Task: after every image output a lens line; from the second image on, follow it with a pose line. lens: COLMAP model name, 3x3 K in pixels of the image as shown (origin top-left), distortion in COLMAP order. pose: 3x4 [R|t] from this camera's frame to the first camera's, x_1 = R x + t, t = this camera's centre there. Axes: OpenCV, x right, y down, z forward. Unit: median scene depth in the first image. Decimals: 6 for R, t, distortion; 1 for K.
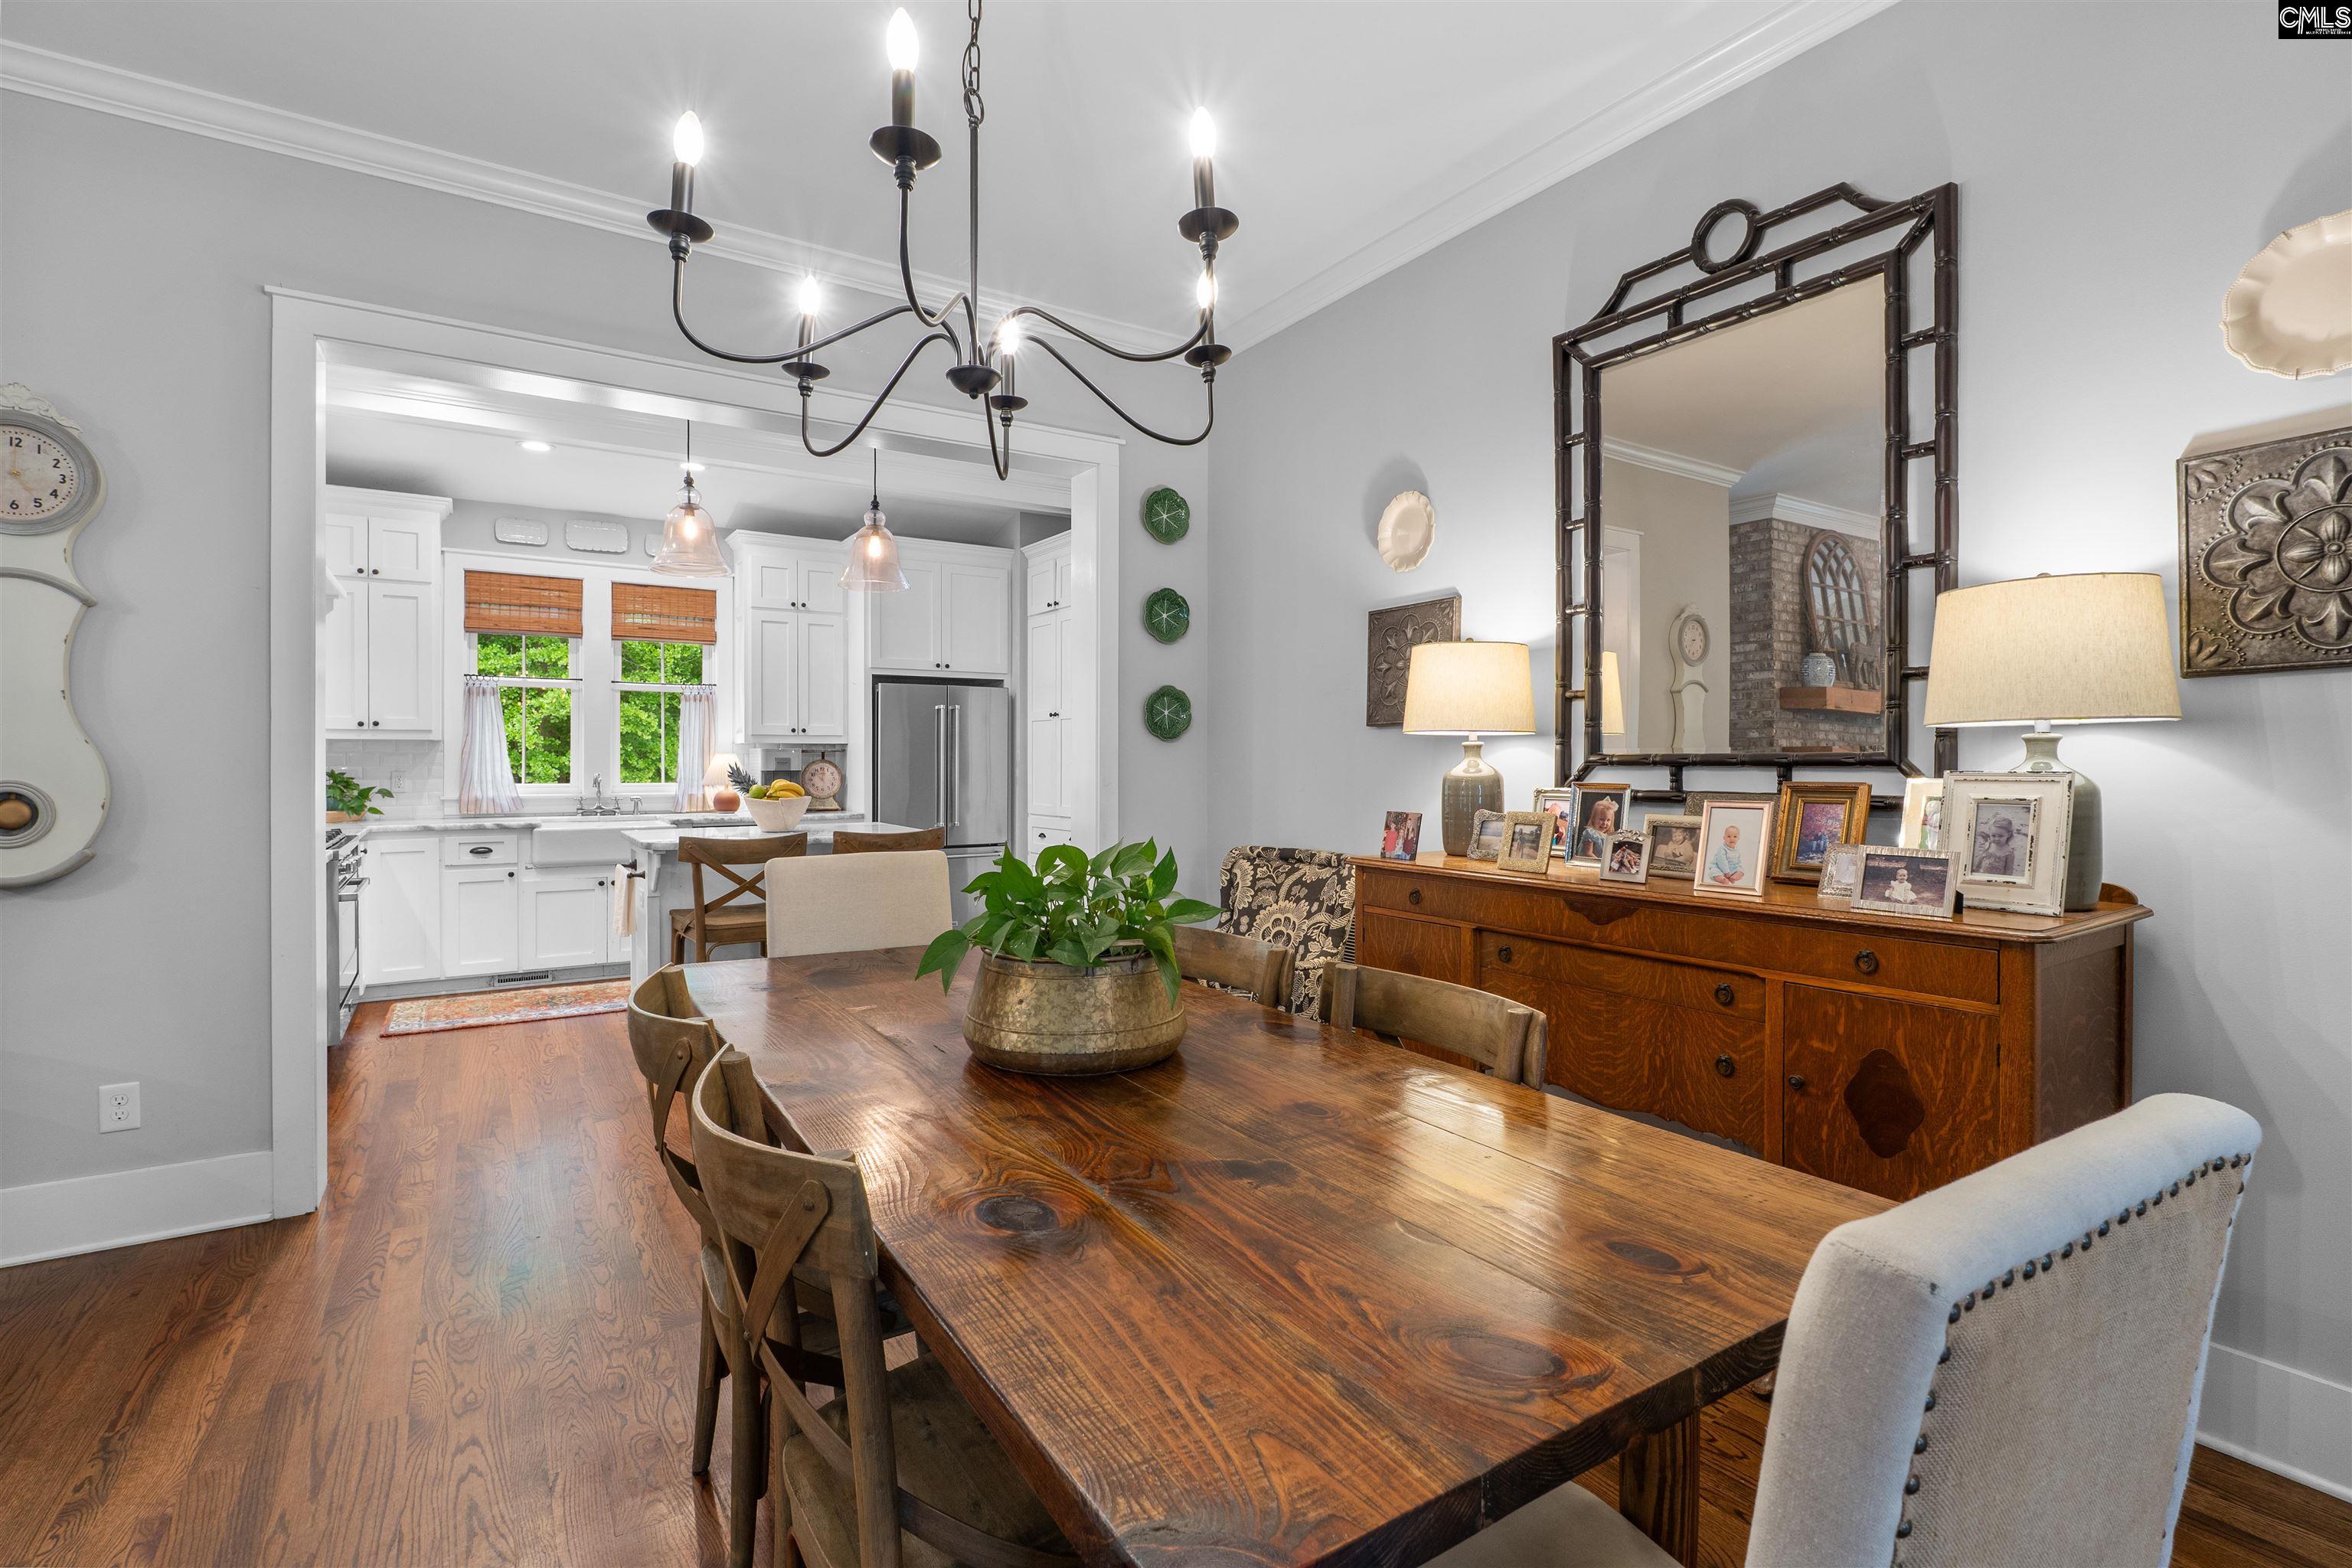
lens RADIAL K [[1077.3, 0, 1162.1], [0, 1077.3, 758.8], [0, 0, 1]] dist [-0.002797, -0.000127]
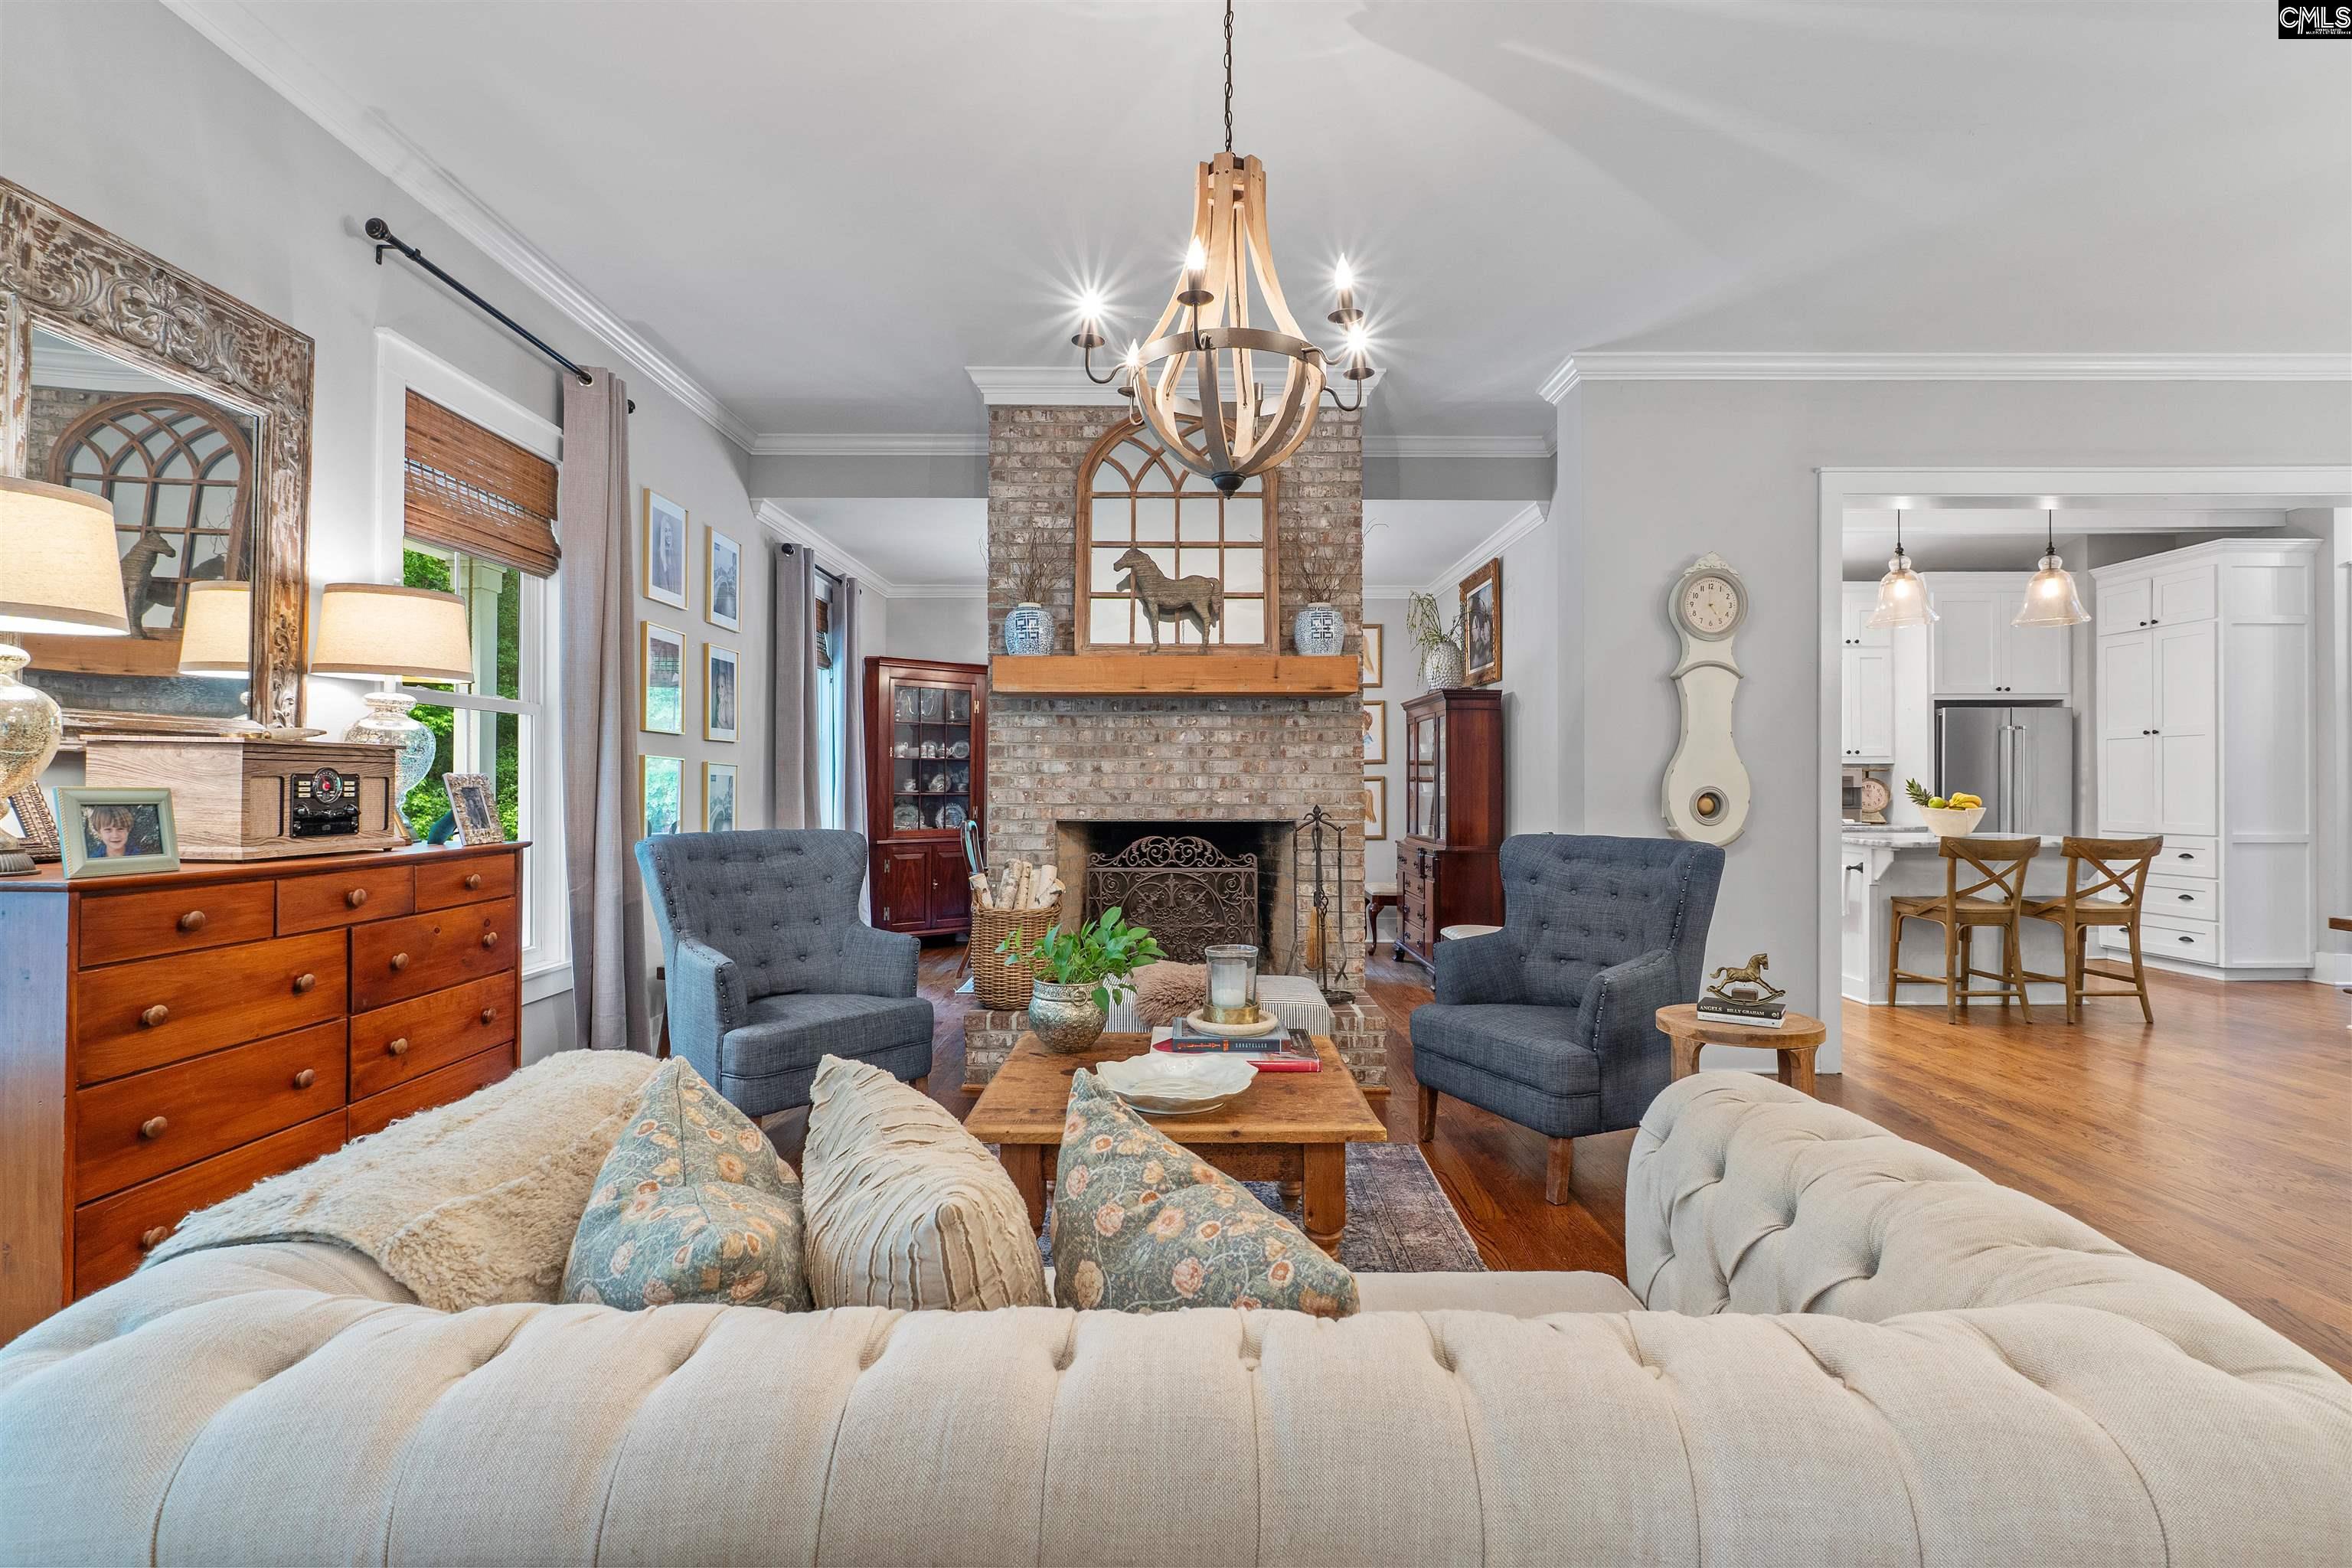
lens RADIAL K [[1071.7, 0, 1176.7], [0, 1071.7, 775.9], [0, 0, 1]] dist [-0.010161, 0.001220]
pose [[0.837387, -0.003869, -0.546597, -0.359438], [-0.000064, 0.999974, -0.007176, 0.007693], [0.546611, 0.006044, 0.837365, -0.368918]]
